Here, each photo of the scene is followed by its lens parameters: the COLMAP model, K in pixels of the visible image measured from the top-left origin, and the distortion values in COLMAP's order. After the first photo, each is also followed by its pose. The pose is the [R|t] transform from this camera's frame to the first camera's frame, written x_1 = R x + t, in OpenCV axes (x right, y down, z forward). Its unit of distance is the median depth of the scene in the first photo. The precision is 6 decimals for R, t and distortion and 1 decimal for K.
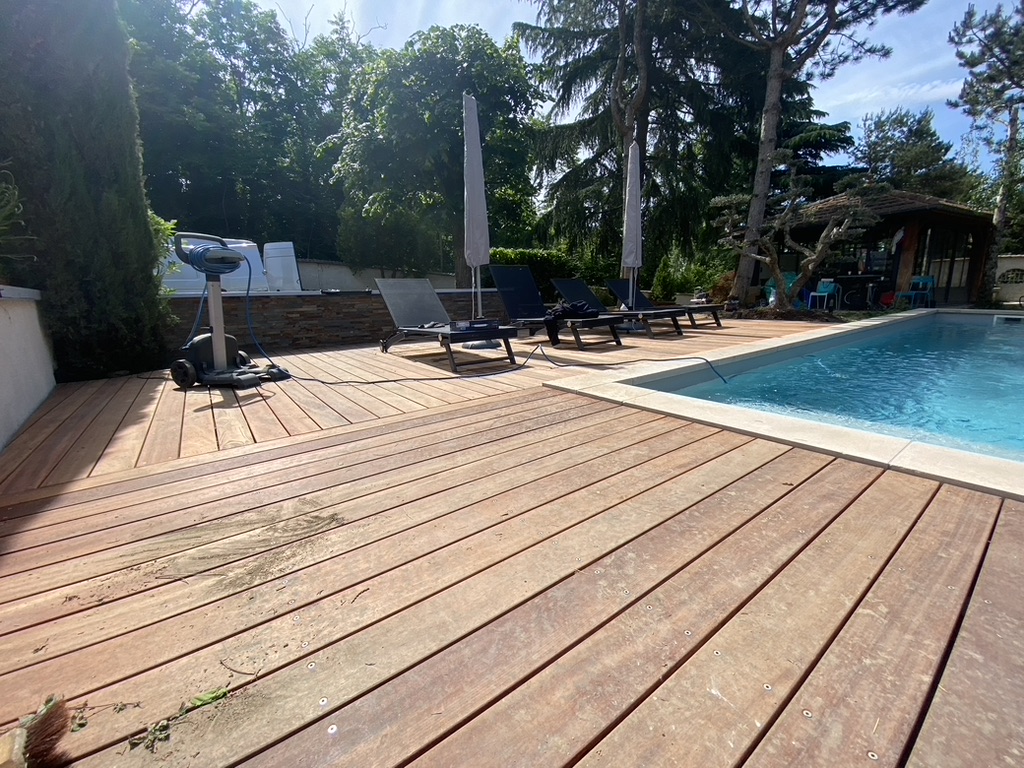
lens RADIAL K [[417.4, 0, 512.9], [0, 417.4, 387.0], [0, 0, 1]] dist [0.016685, -0.019165]
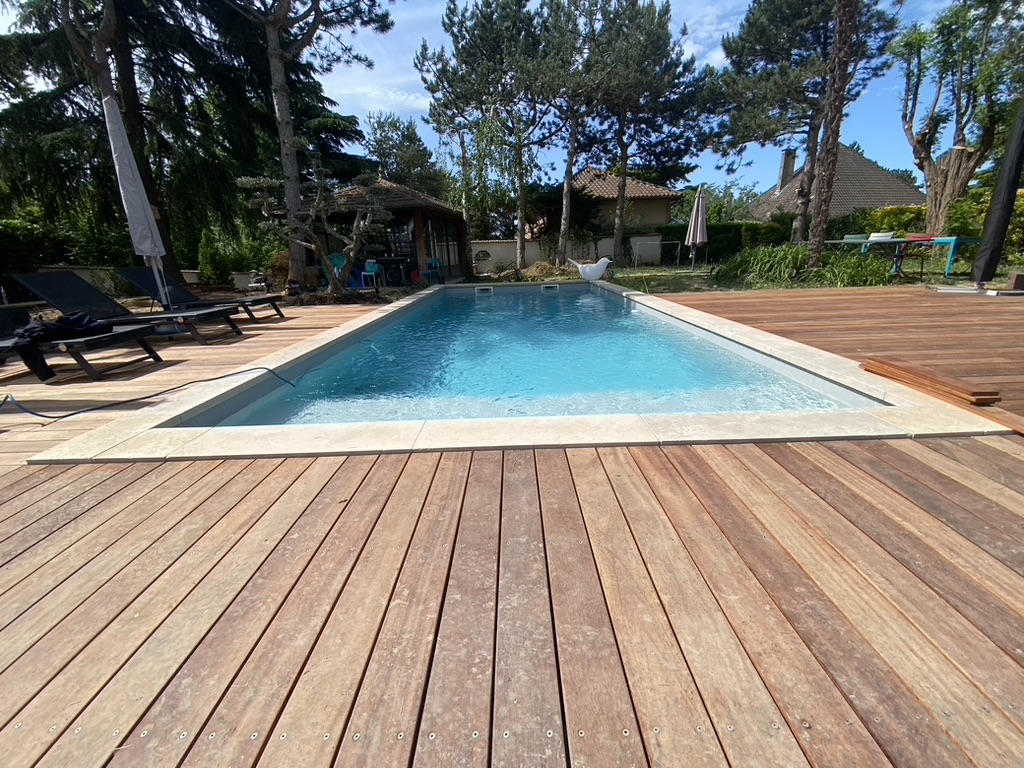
lens RADIAL K [[417.4, 0, 512.9], [0, 417.4, 387.0], [0, 0, 1]] dist [0.016685, -0.019165]
pose [[0.596540, -0.238347, 0.766375, 0.021988], [0.192951, 0.969470, 0.151320, -0.027084], [-0.779045, 0.057604, 0.624317, -0.017552]]
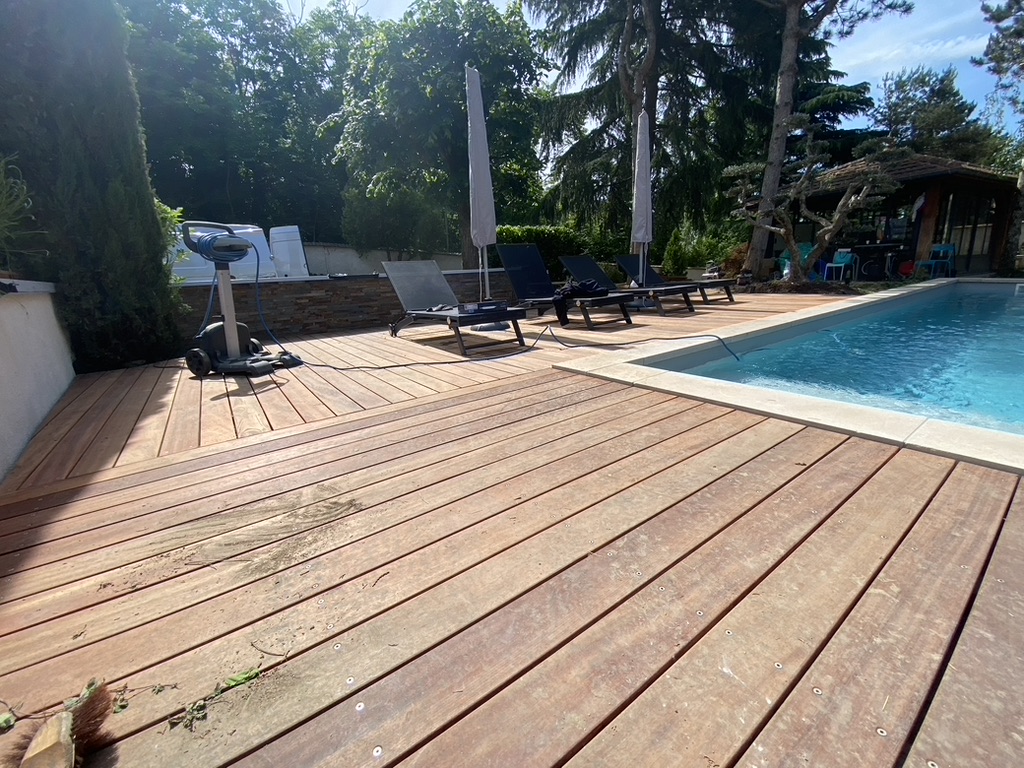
lens RADIAL K [[417.4, 0, 512.9], [0, 417.4, 387.0], [0, 0, 1]] dist [0.016685, -0.019165]
pose [[0.999549, -0.019184, -0.023121, -0.000489], [0.020292, 0.998610, 0.048642, -0.002470], [0.022156, -0.049089, 0.998549, -0.000594]]
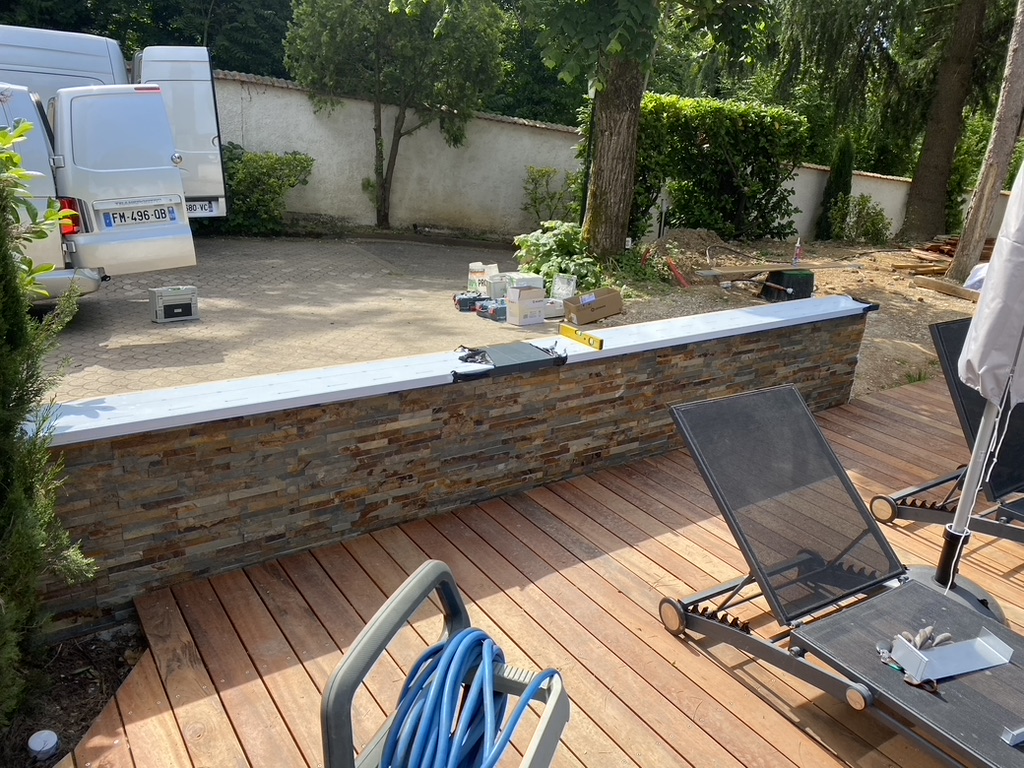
lens RADIAL K [[782.2, 0, 508.4], [0, 782.2, 386.0], [0, 0, 1]] dist [0.012905, -0.002675]
pose [[0.995128, 0.097105, -0.017073, -0.278404], [-0.094398, 0.988360, 0.119301, -0.206552], [0.028459, -0.117108, 0.992711, 0.260345]]
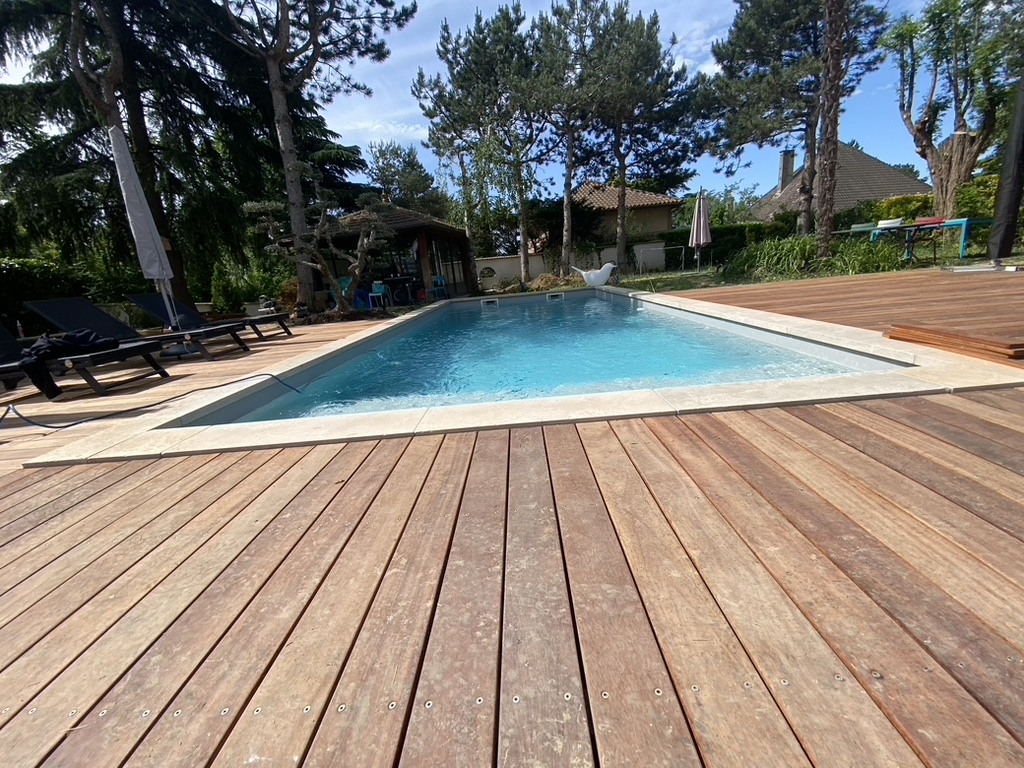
lens RADIAL K [[417.4, 0, 512.9], [0, 417.4, 387.0], [0, 0, 1]] dist [0.016685, -0.019165]
pose [[0.604915, -0.237998, 0.759891, 0.028283], [0.246660, 0.963357, 0.105368, -0.001411], [-0.757124, 0.123696, 0.641453, -0.010603]]
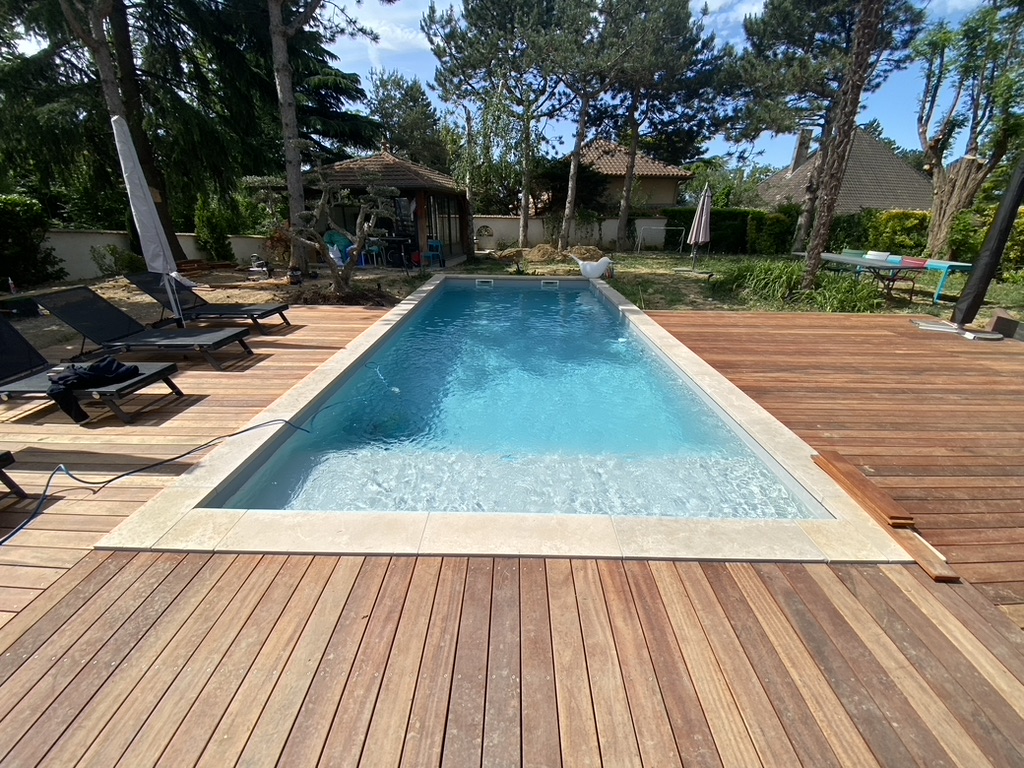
lens RADIAL K [[417.4, 0, 512.9], [0, 417.4, 387.0], [0, 0, 1]] dist [0.016685, -0.019165]
pose [[0.601195, -0.276584, 0.749710, 0.015866], [0.146177, 0.960425, 0.237101, -0.139375], [-0.785619, -0.032954, 0.617833, -0.048501]]
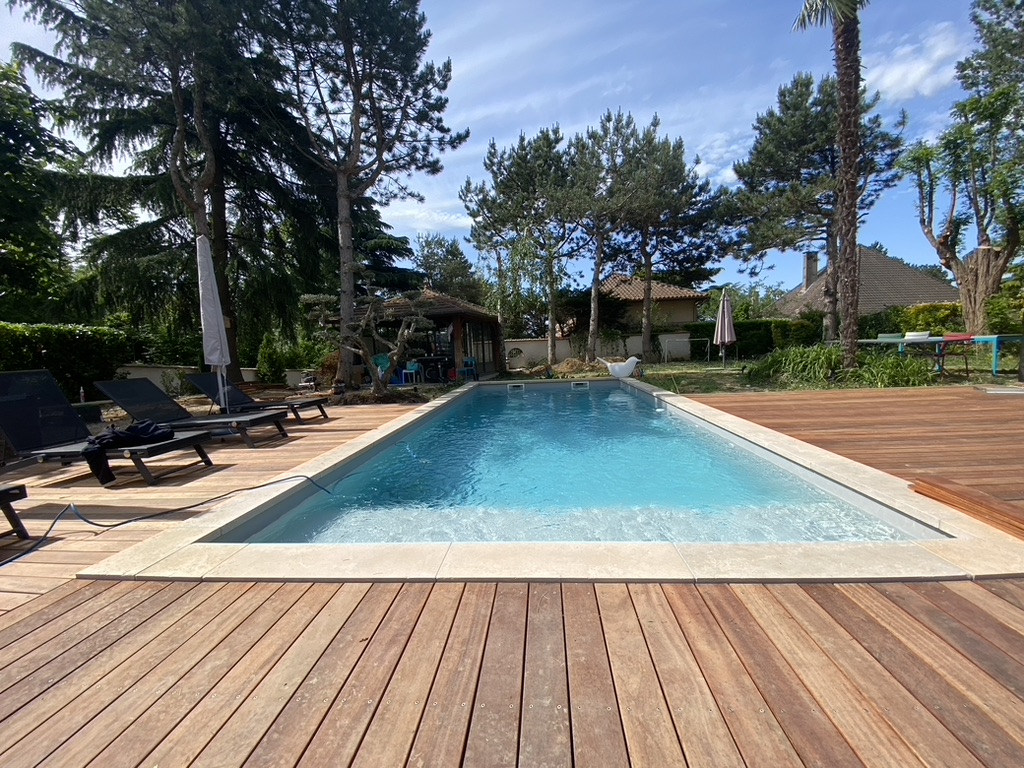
lens RADIAL K [[417.4, 0, 512.9], [0, 417.4, 387.0], [0, 0, 1]] dist [0.016685, -0.019165]
pose [[0.656528, -0.070206, 0.751027, 0.020177], [0.189353, 0.979117, -0.073999, -0.047895], [-0.730148, 0.190792, 0.656112, -0.029098]]
